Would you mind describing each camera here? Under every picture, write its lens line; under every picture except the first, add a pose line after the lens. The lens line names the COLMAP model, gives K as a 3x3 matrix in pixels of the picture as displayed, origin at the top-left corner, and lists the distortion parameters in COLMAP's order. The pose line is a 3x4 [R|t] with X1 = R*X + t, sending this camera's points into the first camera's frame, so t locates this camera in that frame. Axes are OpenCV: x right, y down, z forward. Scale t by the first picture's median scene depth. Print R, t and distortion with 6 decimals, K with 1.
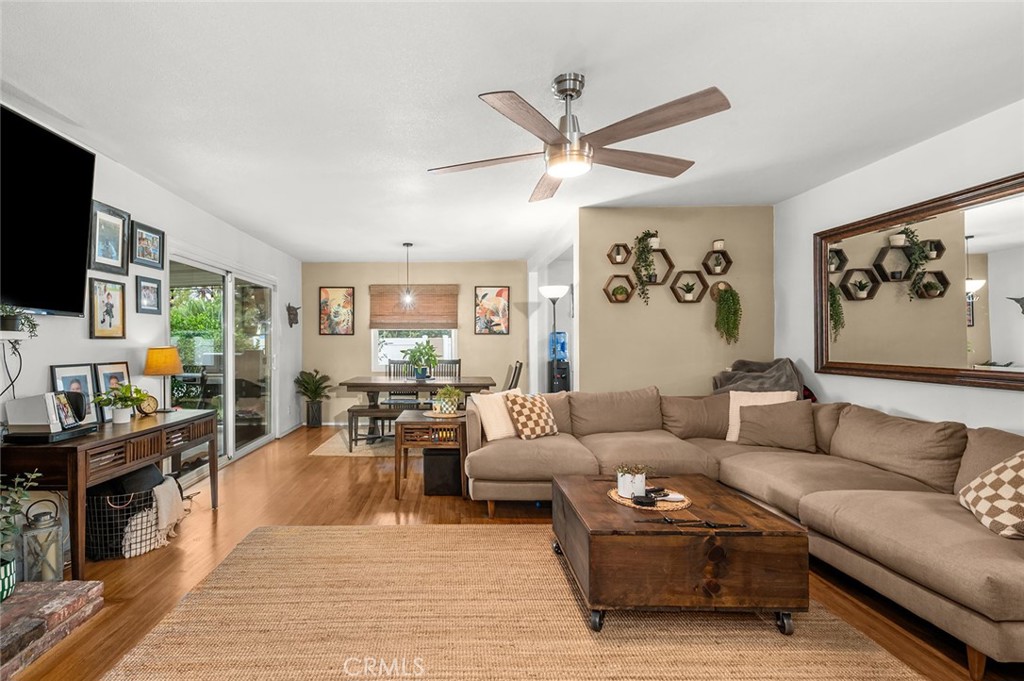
lens RADIAL K [[491.0, 0, 449.2], [0, 491.0, 342.1], [0, 0, 1]] dist [0.003925, -0.000385]
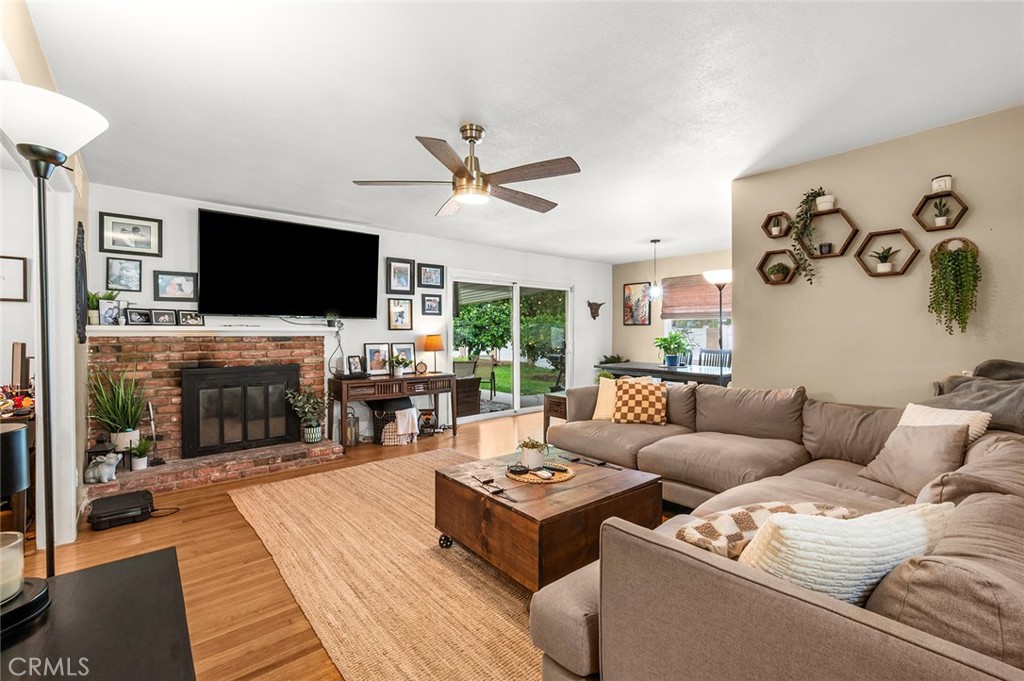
lens RADIAL K [[447.5, 0, 512.5], [0, 447.5, 334.8], [0, 0, 1]] dist [0.008805, -0.000085]
pose [[0.649159, 0.004383, -0.760640, 0.635885], [0.001366, 0.999975, 0.006928, 0.000021], [0.760651, -0.005536, 0.649137, 0.166295]]
